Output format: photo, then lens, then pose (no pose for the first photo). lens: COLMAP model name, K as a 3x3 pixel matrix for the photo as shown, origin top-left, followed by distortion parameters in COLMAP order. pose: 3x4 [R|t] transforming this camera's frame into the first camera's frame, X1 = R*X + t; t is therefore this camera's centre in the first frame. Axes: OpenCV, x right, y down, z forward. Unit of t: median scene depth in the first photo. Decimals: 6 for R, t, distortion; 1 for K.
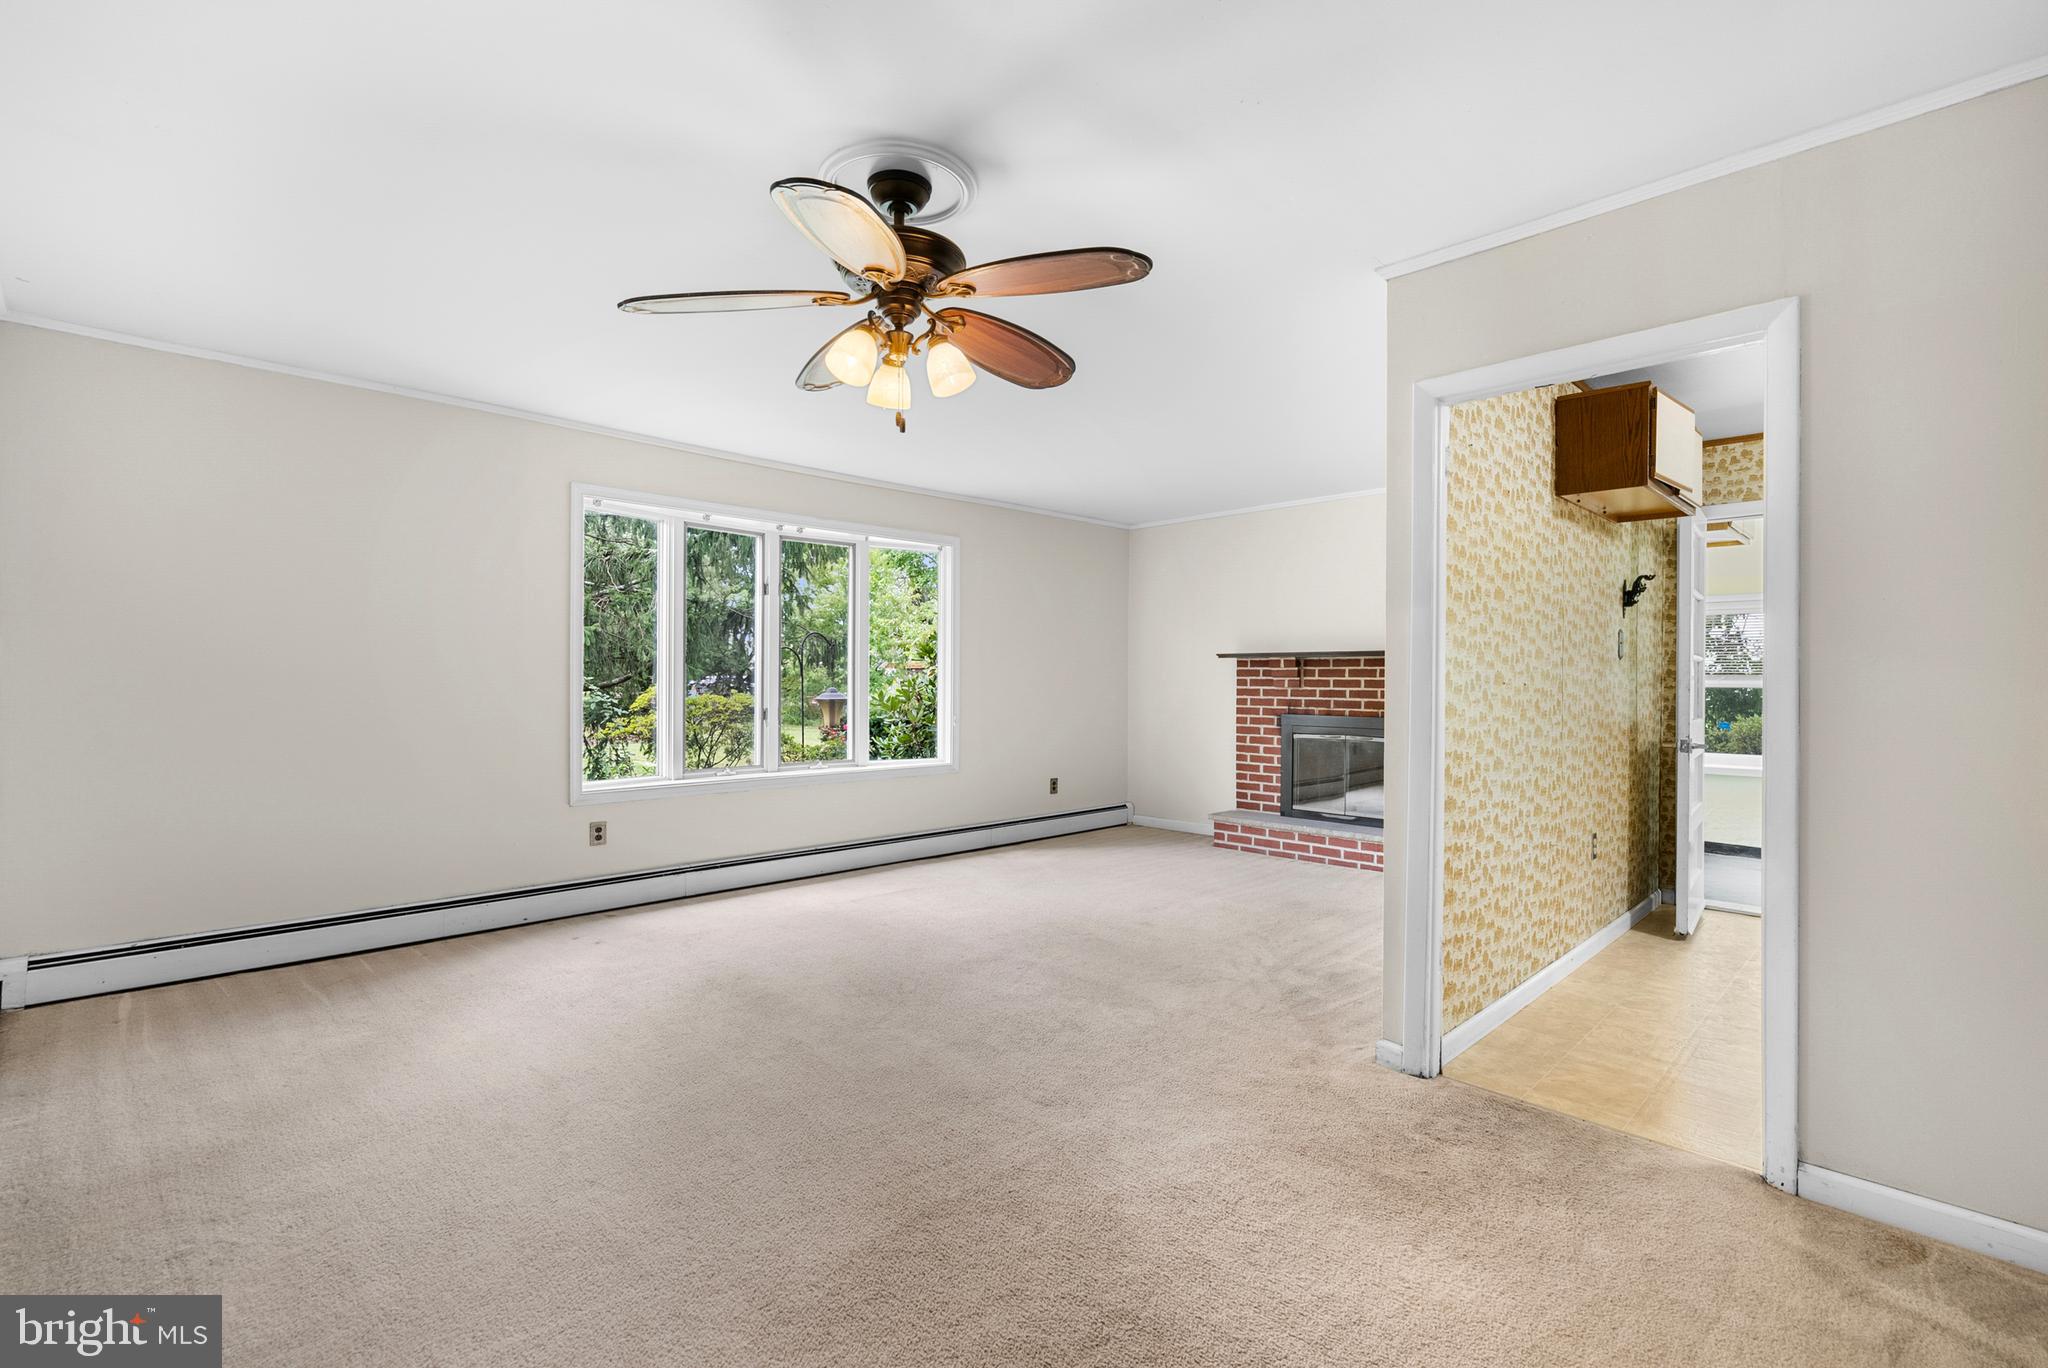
lens RADIAL K [[931.0, 0, 1039.5], [0, 931.0, 686.3], [0, 0, 1]] dist [-0.008719, 0.003297]
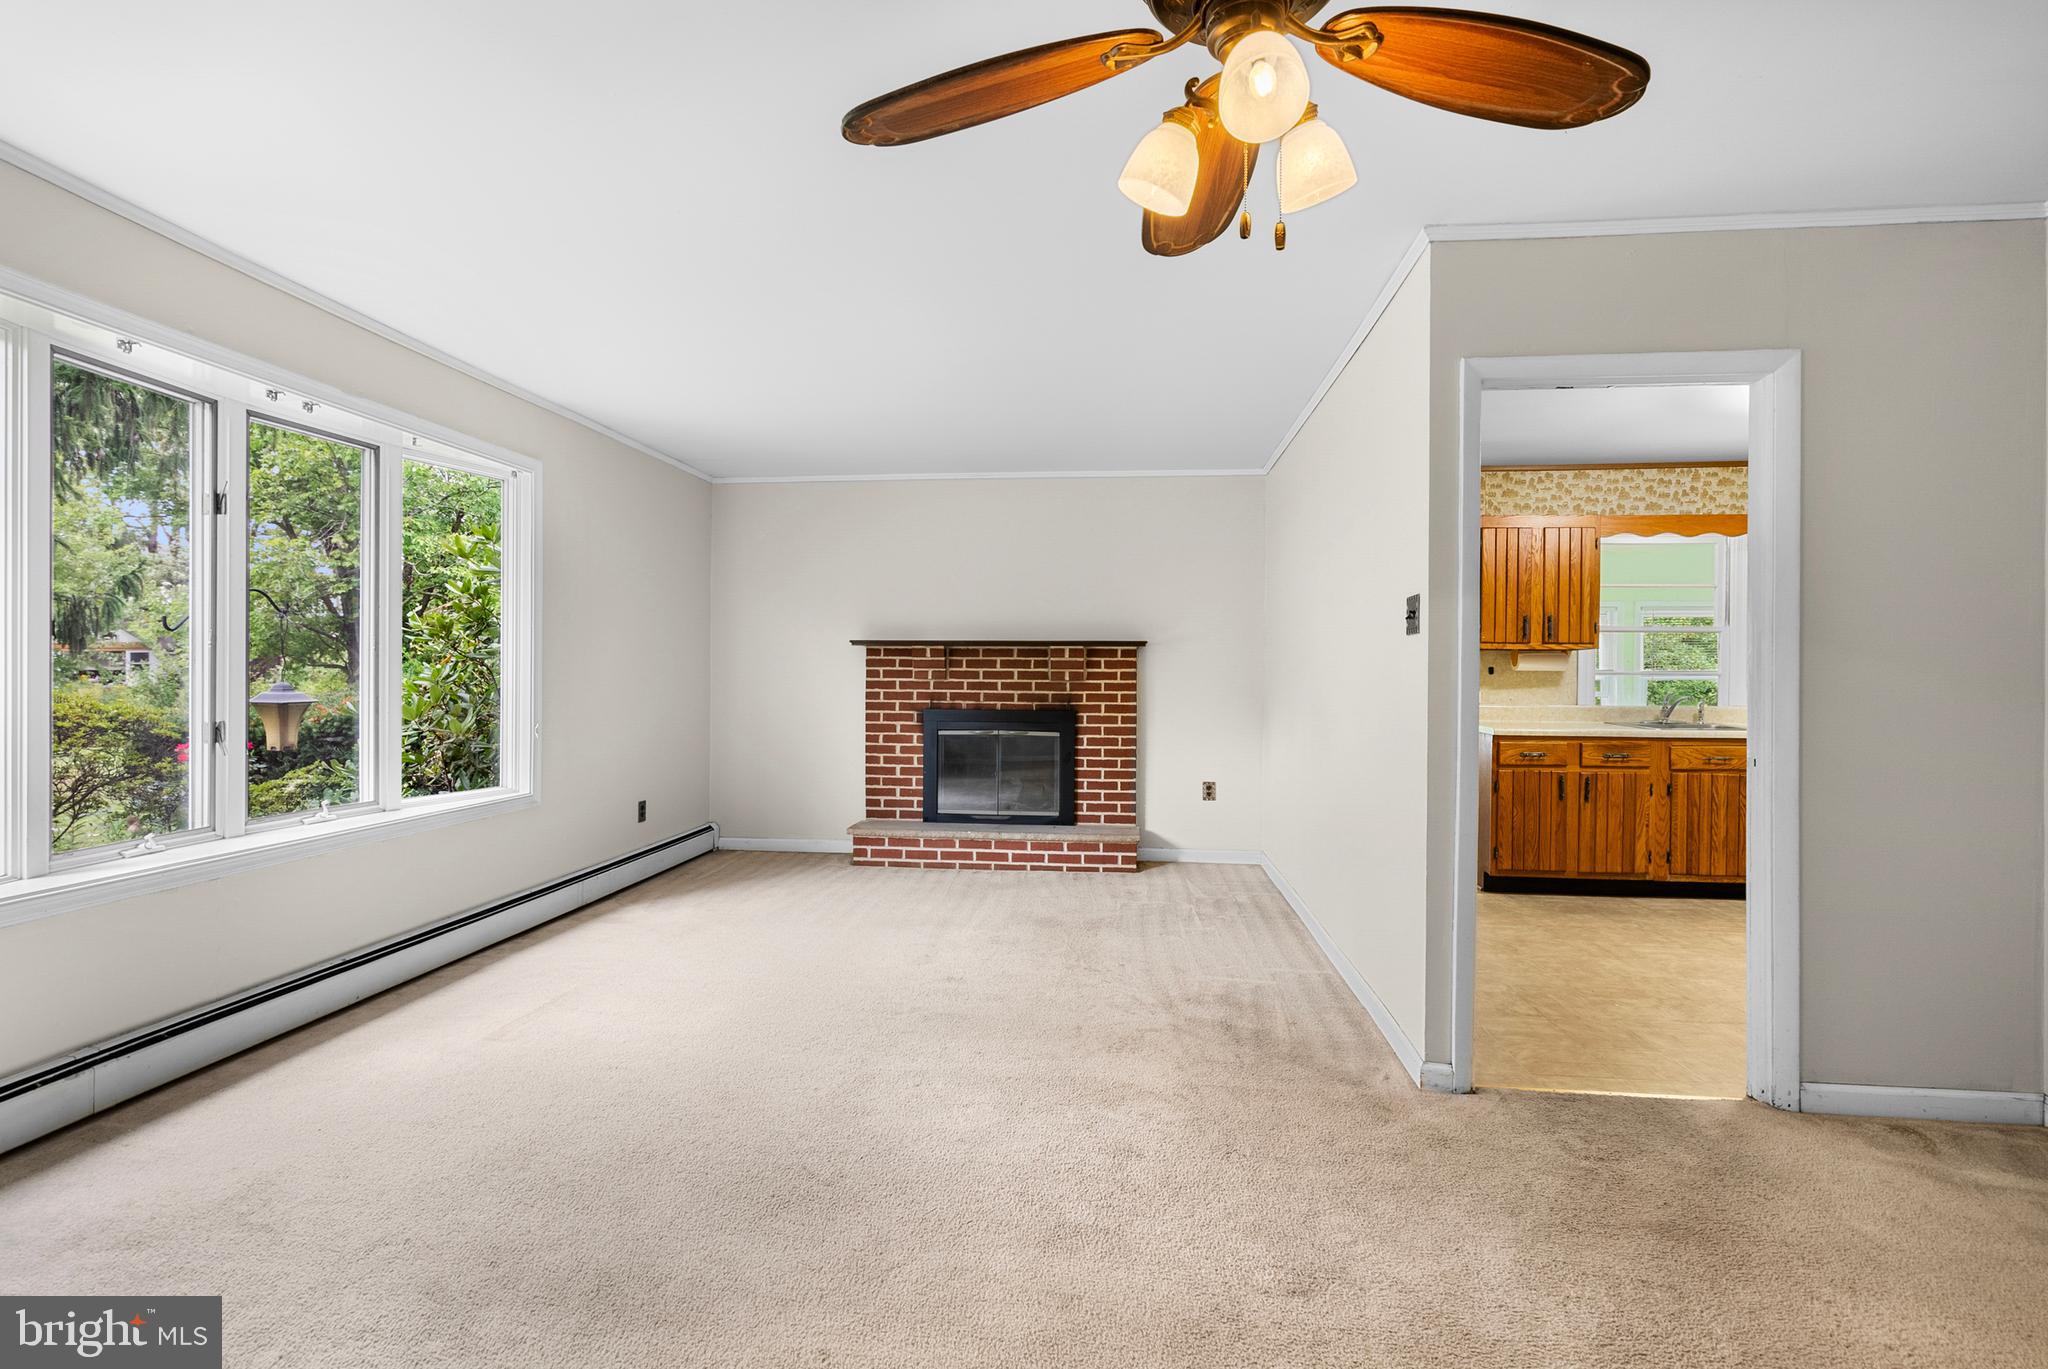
lens RADIAL K [[931.0, 0, 1038.5], [0, 931.0, 677.6], [0, 0, 1]] dist [-0.008719, 0.003297]
pose [[0.774793, -0.002478, 0.632210, -0.232440], [0.001324, 0.999996, 0.002296, -0.002490], [-0.632213, -0.000942, 0.774794, 0.239512]]
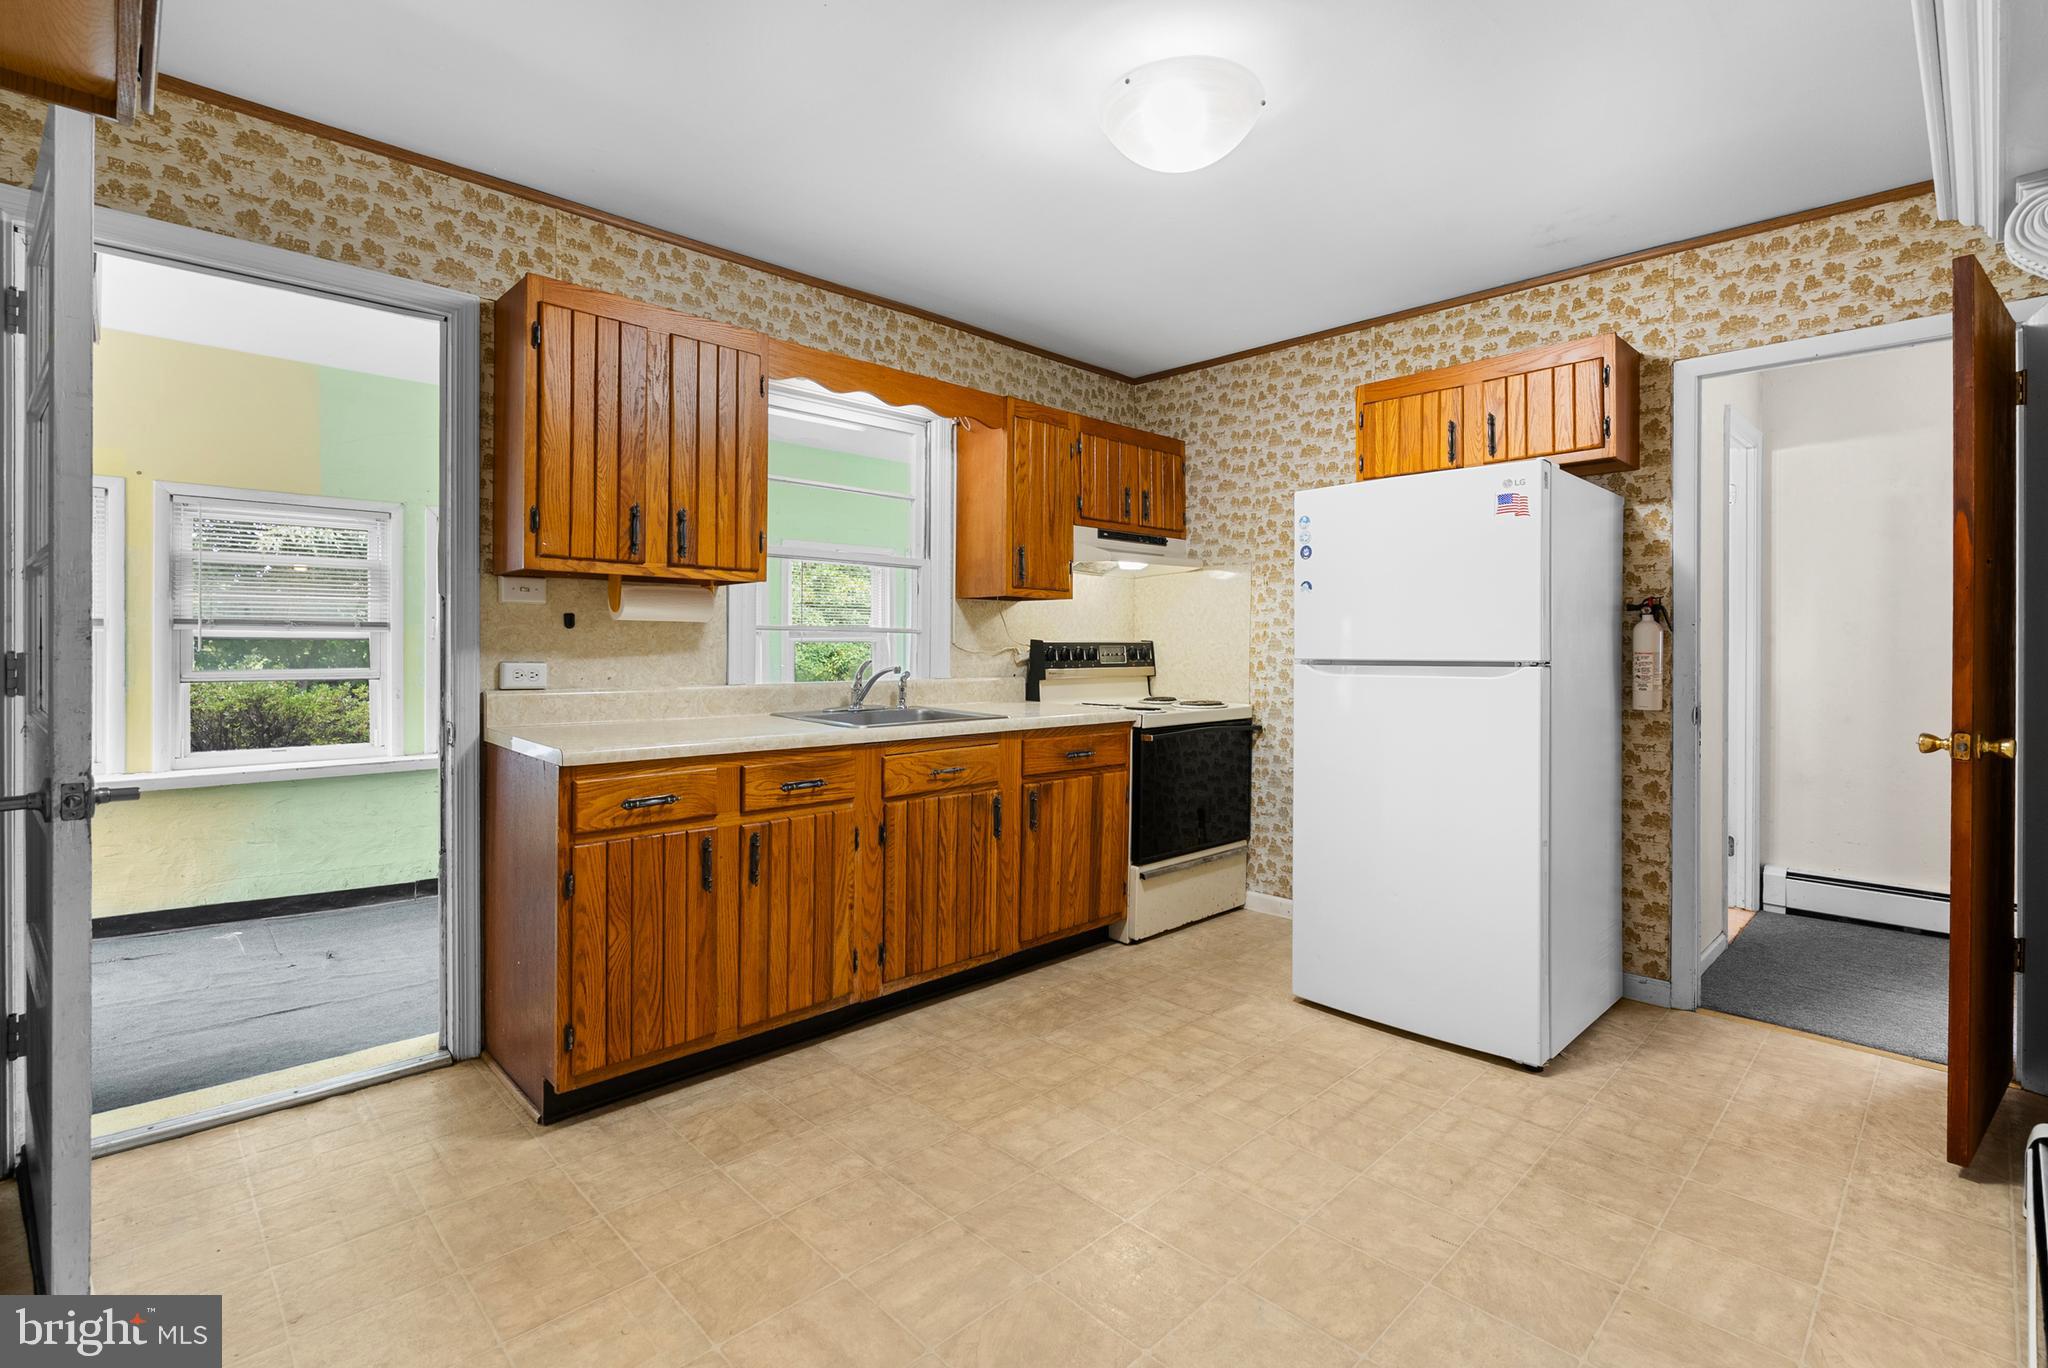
lens RADIAL K [[931.0, 0, 1017.3], [0, 931.0, 644.1], [0, 0, 1]] dist [-0.008719, 0.003297]
pose [[0.029382, -0.004602, 0.999558, 0.240877], [0.002057, 0.999988, 0.004543, 0.002901], [-0.999566, 0.001923, 0.029391, 0.434078]]
